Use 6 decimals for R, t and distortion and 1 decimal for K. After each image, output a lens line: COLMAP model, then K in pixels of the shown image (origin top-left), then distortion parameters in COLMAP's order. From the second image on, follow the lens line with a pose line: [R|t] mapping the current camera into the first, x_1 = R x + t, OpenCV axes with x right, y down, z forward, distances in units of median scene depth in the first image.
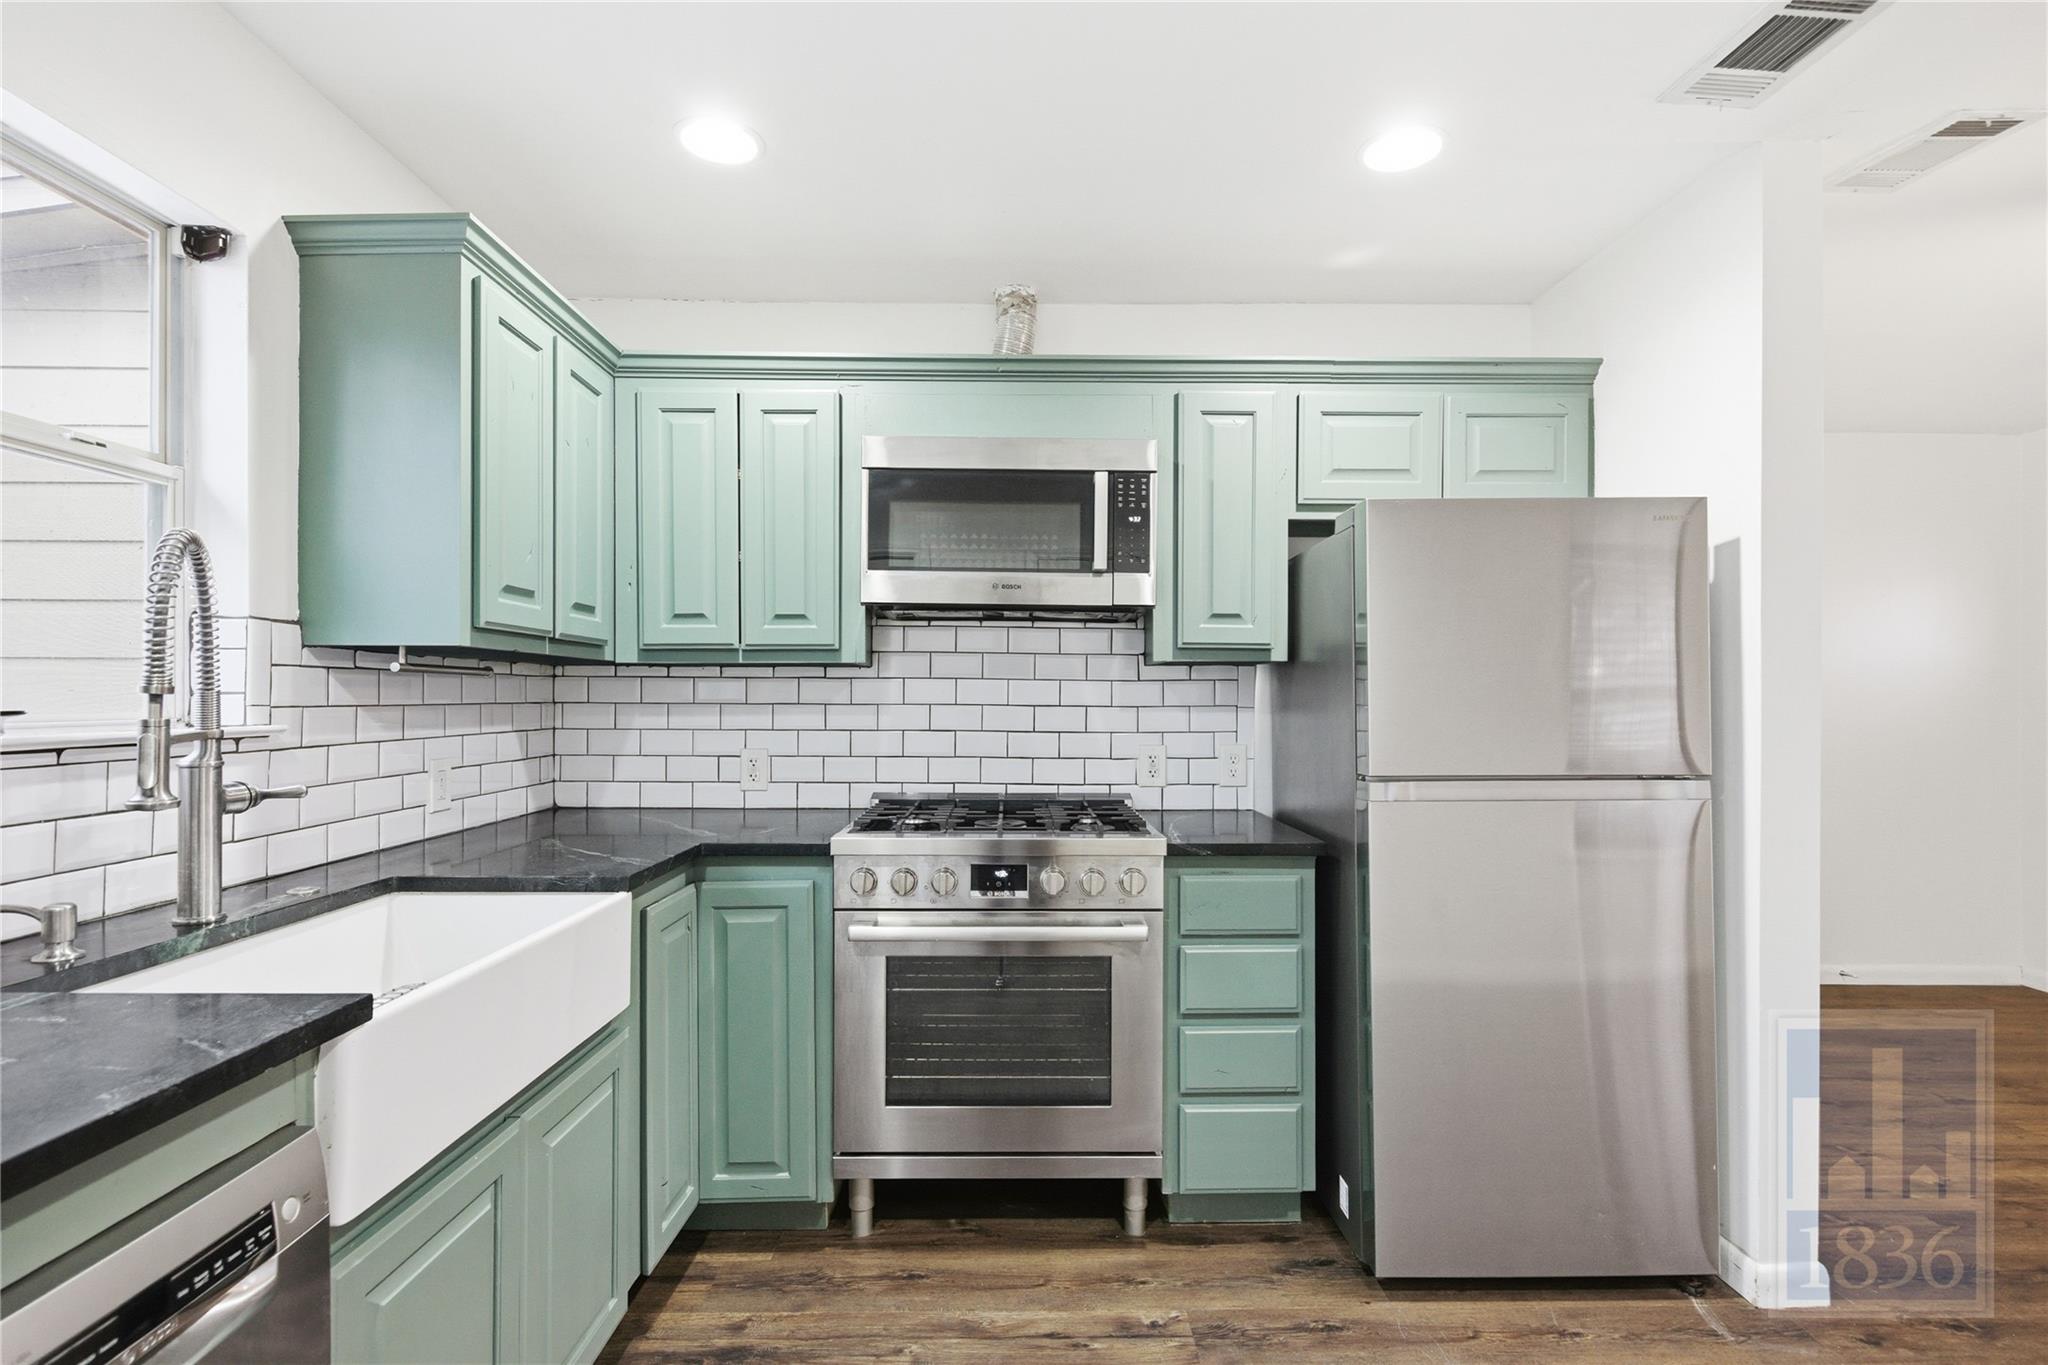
lens RADIAL K [[983.7, 0, 1017.3], [0, 983.7, 692.8], [0, 0, 1]] dist [0.001751, -0.000384]
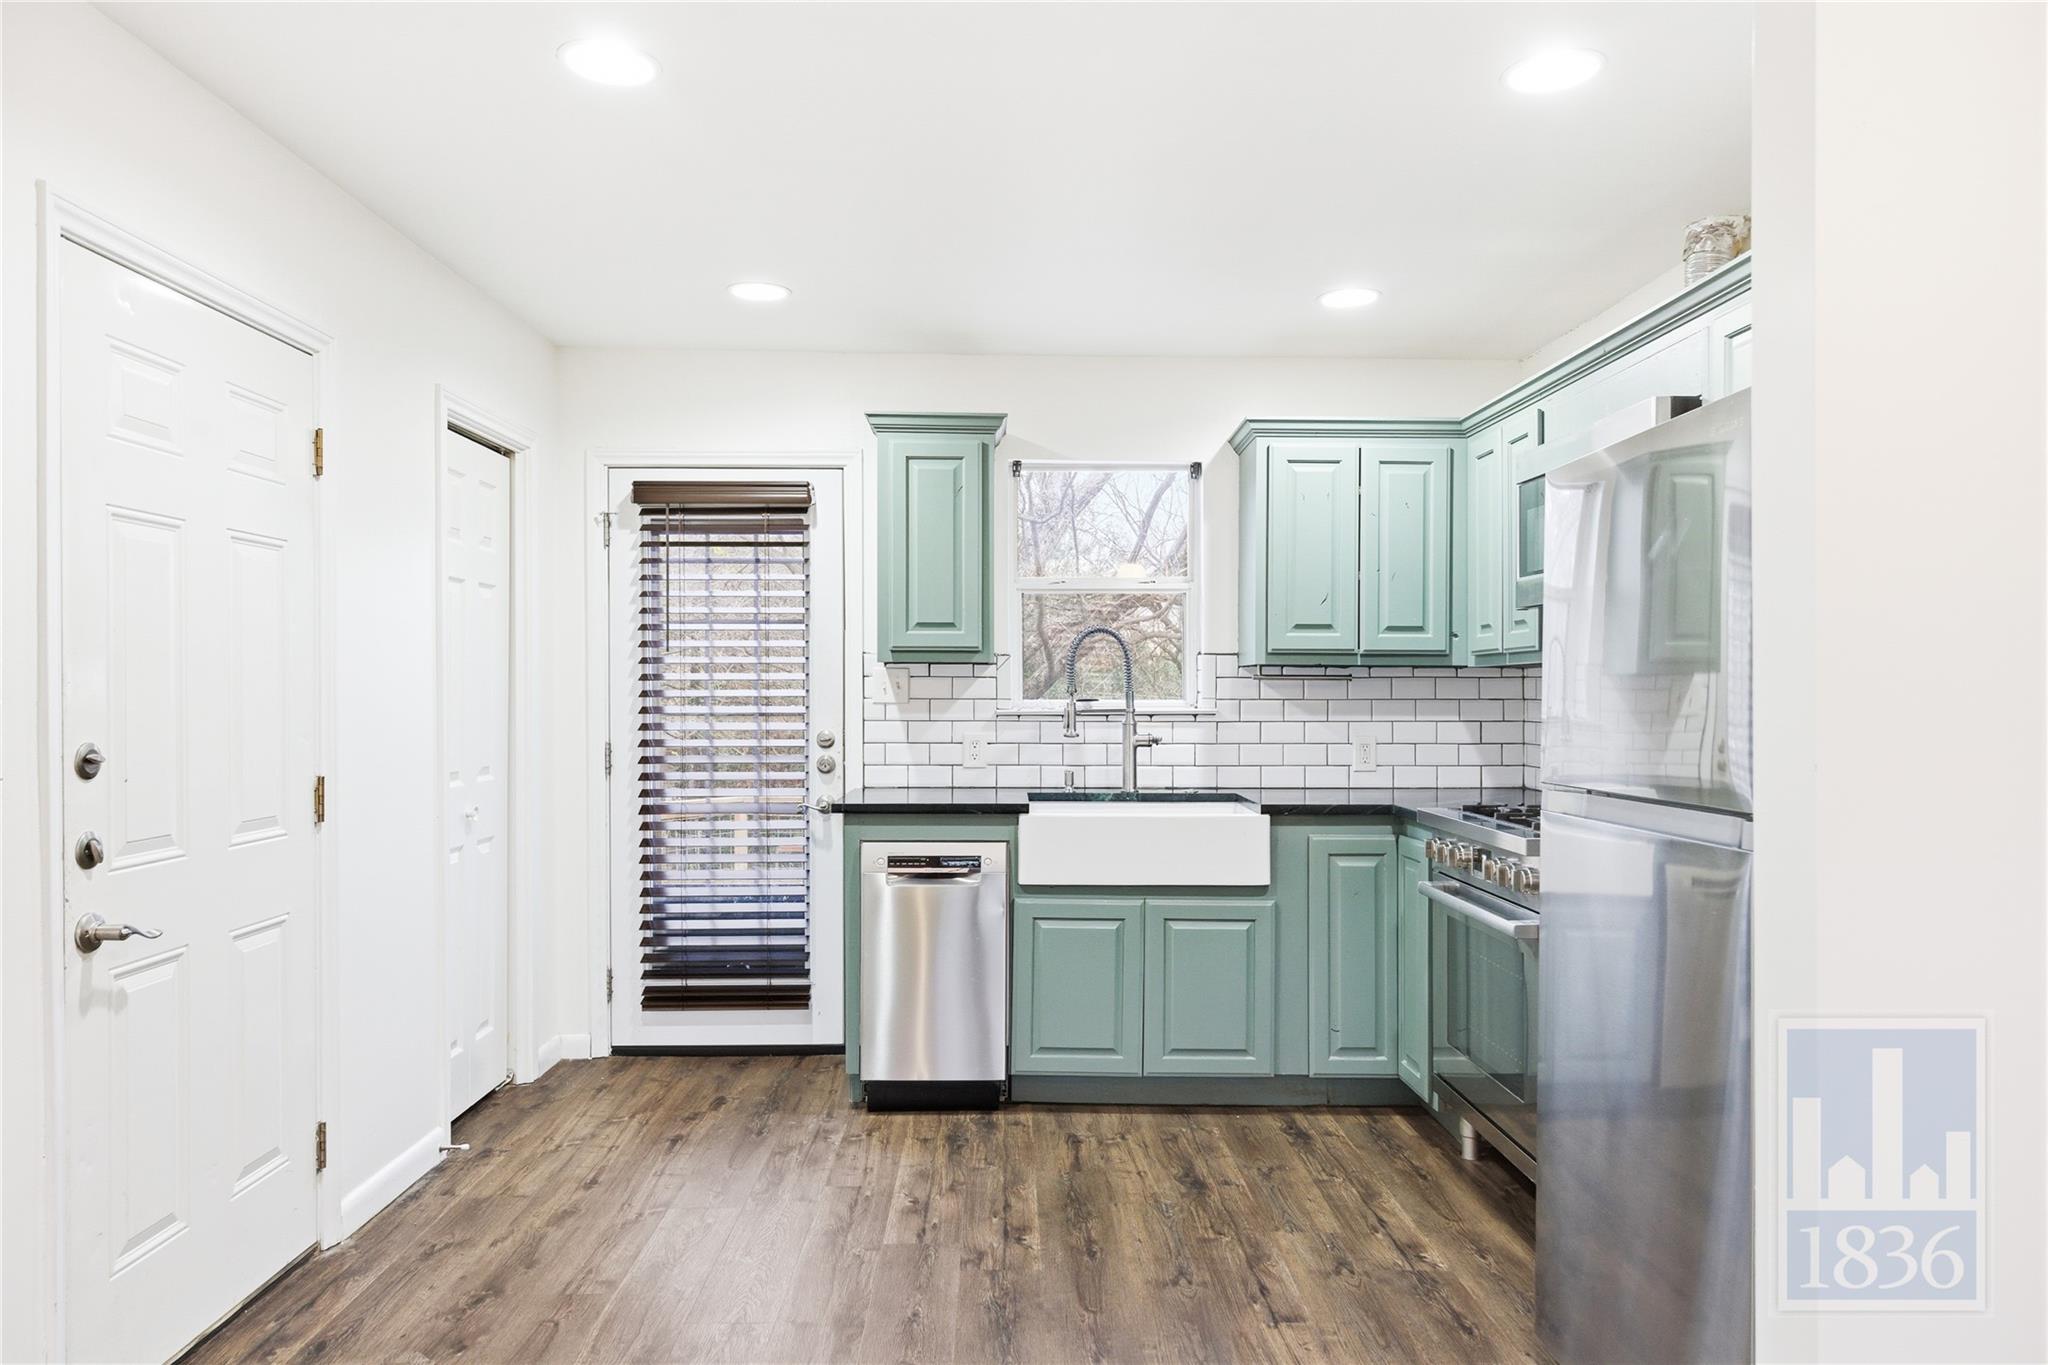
lens RADIAL K [[1312.5, 0, 1009.1], [0, 1312.5, 695.4], [0, 0, 1]] dist [0.003773, -0.000404]
pose [[-0.001662, -0.004936, -0.999986, 1.573490], [0.000034, 0.999988, -0.004936, 0.017183], [0.999999, -0.000043, -0.001662, 0.523376]]
